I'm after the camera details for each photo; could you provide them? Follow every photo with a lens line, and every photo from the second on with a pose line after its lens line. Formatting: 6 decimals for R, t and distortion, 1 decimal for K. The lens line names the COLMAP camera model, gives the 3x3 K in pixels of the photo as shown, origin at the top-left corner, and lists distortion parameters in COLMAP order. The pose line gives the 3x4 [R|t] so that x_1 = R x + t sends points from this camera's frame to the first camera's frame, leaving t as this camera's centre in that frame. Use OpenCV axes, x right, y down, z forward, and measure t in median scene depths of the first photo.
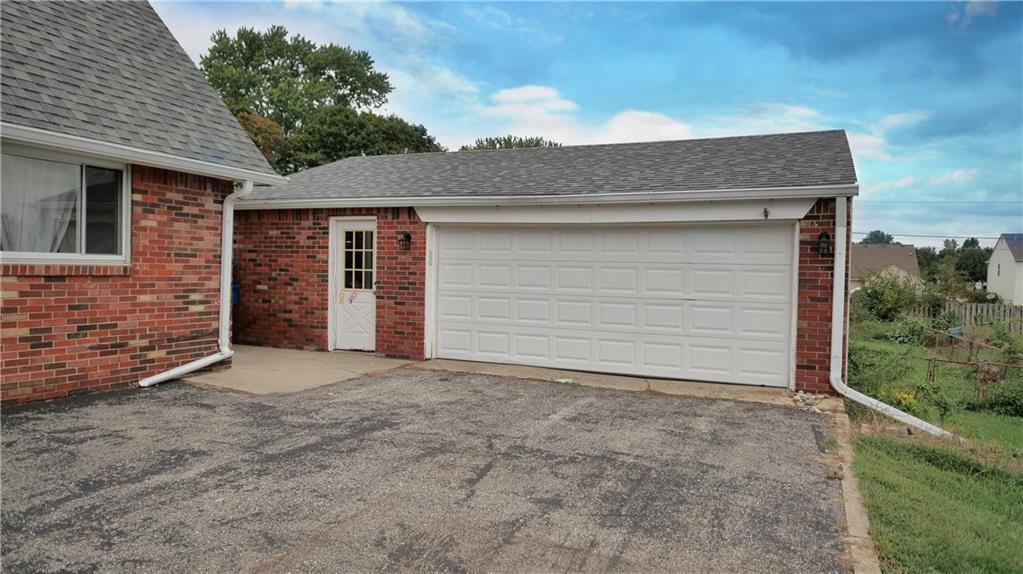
lens RADIAL K [[686.7, 0, 511.5], [0, 686.7, 289.2], [0, 0, 1]] dist [-0.008029, -0.000496]
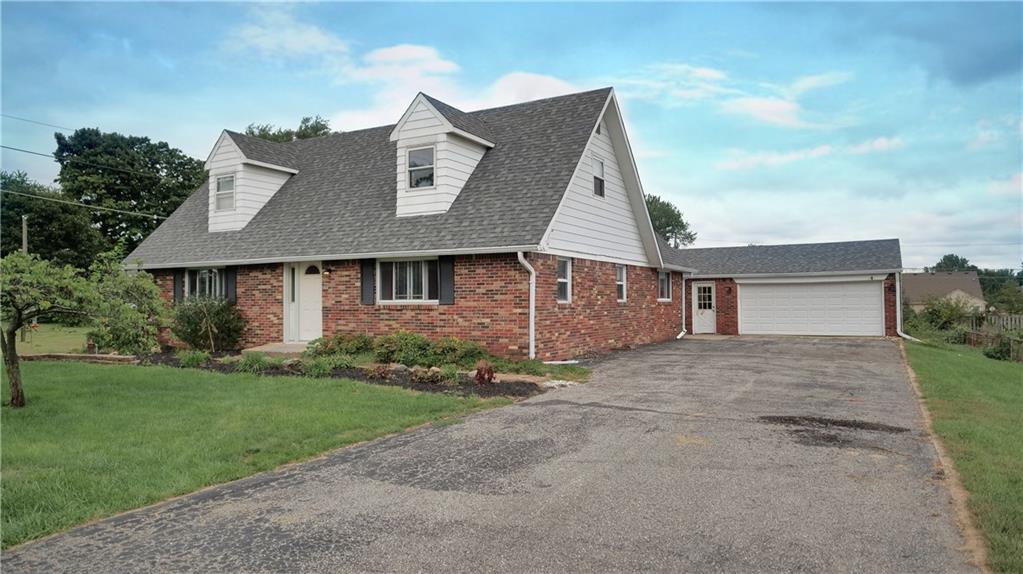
lens RADIAL K [[686.7, 0, 510.4], [0, 686.7, 288.3], [0, 0, 1]] dist [-0.008029, -0.000496]
pose [[0.995652, -0.033198, -0.087031, -0.759635], [0.028395, 0.998035, -0.055853, 0.045881], [0.088715, 0.053139, 0.994639, -1.706046]]
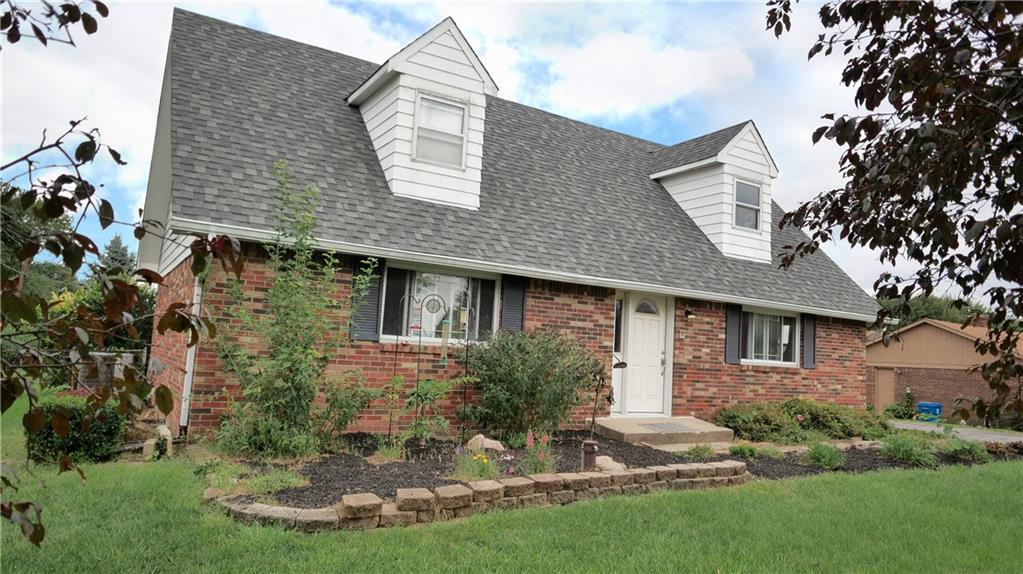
lens RADIAL K [[686.7, 0, 511.4], [0, 686.7, 281.7], [0, 0, 1]] dist [-0.008029, -0.000496]
pose [[0.556776, 0.092126, 0.825538, -6.080299], [-0.016869, 0.994880, -0.099646, -0.193051], [-0.830491, 0.041555, 0.555480, 1.971910]]
